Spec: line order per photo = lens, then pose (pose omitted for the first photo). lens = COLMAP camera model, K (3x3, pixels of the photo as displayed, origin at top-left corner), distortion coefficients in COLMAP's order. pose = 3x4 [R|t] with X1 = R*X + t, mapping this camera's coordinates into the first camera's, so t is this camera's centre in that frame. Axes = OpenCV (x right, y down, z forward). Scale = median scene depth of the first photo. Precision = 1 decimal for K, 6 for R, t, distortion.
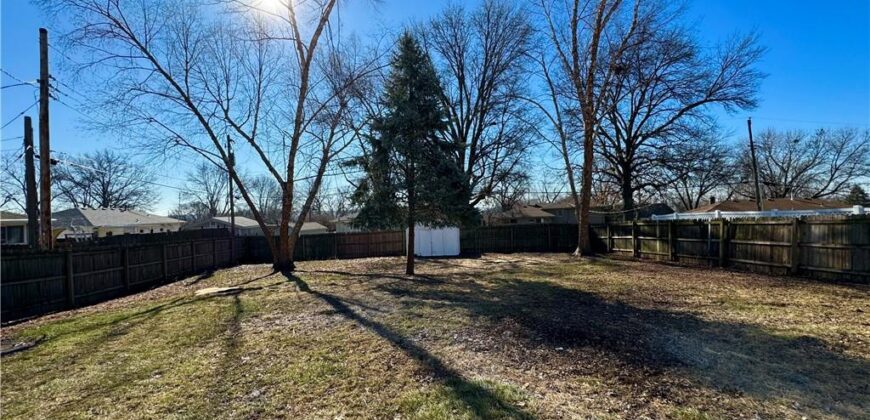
lens RADIAL K [[345.8, 0, 434.5], [0, 345.8, 213.8], [0, 0, 1]] dist [-0.000062, 0.000092]
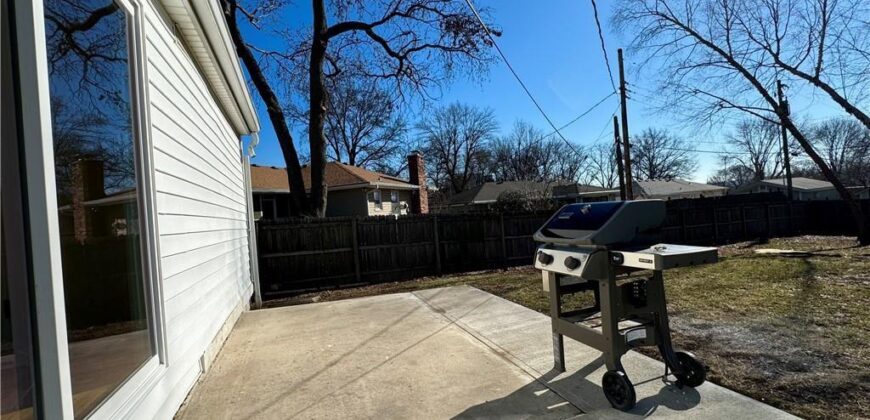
lens RADIAL K [[372.8, 0, 433.8], [0, 372.8, 209.6], [0, 0, 1]] dist [-0.000535, -0.000187]
pose [[0.281373, 0.004263, -0.959589, 0.045615], [0.068291, 0.997366, 0.024455, 0.006487], [0.957165, -0.072413, 0.280340, -0.096744]]
